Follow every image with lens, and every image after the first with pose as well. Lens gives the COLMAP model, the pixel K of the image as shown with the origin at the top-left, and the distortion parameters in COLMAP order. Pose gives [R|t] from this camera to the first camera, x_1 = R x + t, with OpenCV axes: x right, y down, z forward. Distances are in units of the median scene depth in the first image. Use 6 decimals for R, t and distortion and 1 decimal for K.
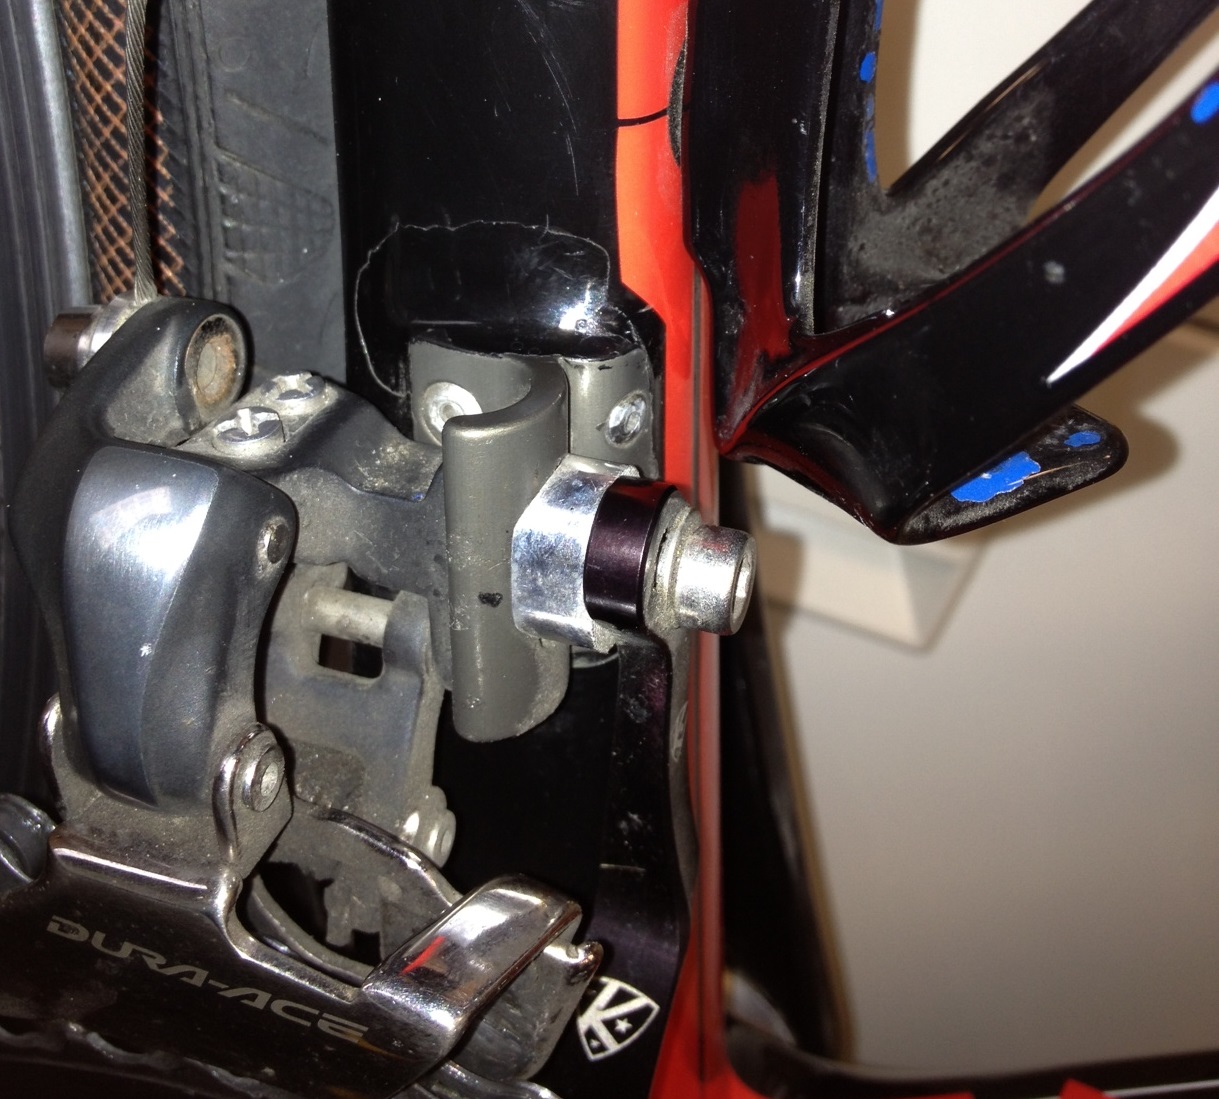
lens RADIAL K [[1409.5, 0, 610.0], [0, 1409.5, 549.3], [0, 0, 1]] dist [0.052108, 0.000000]
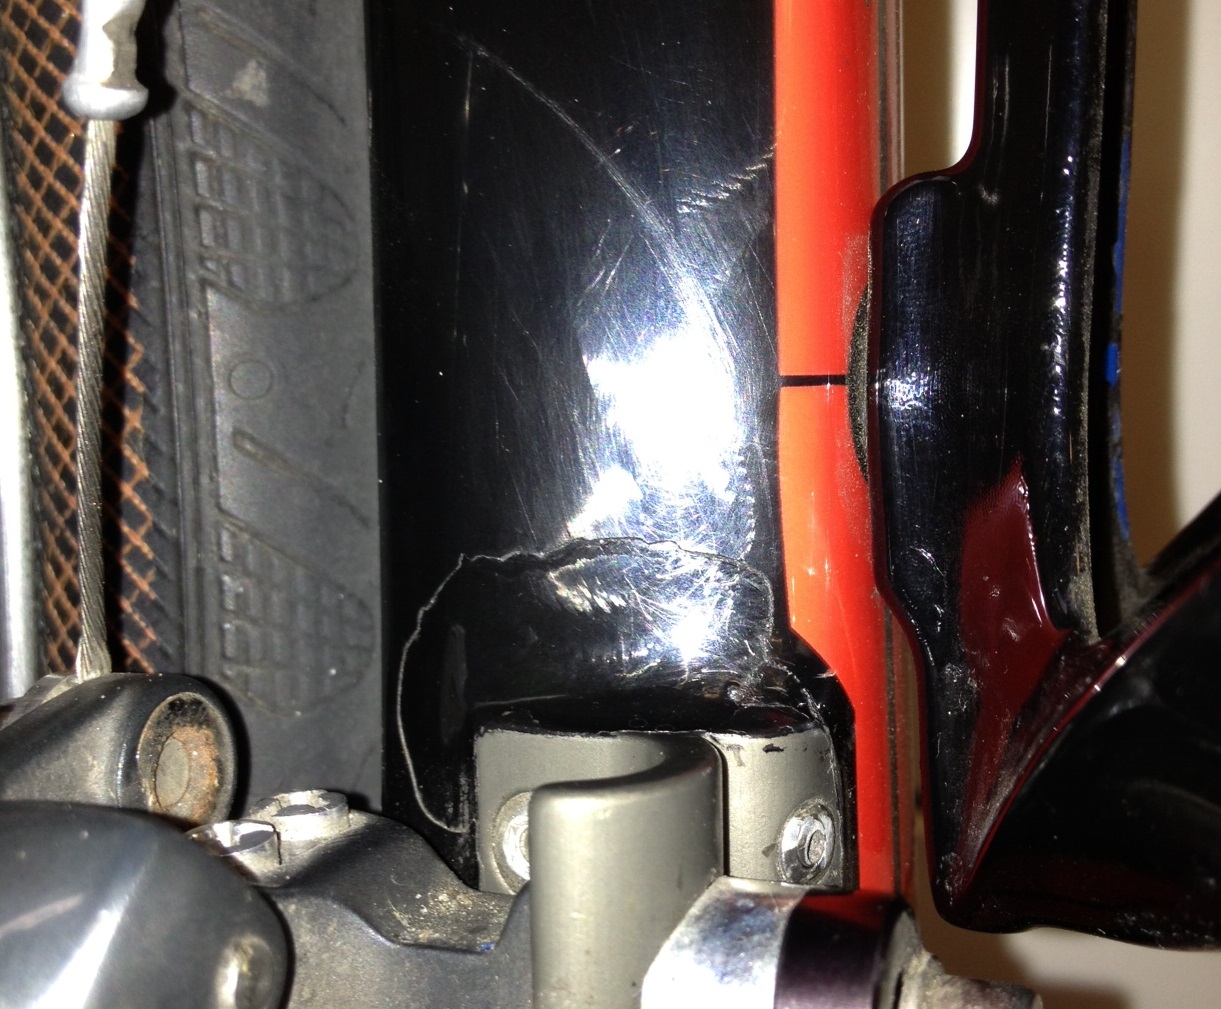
lens RADIAL K [[1780.9, 0, 610.2], [0, 1780.9, 504.6], [0, 0, 1]] dist [0.069348, 0.000000]
pose [[0.997683, -0.039981, -0.055051, -0.027258], [0.016319, 0.926131, -0.376848, 0.071725], [0.066051, 0.375077, 0.924638, 0.179493]]
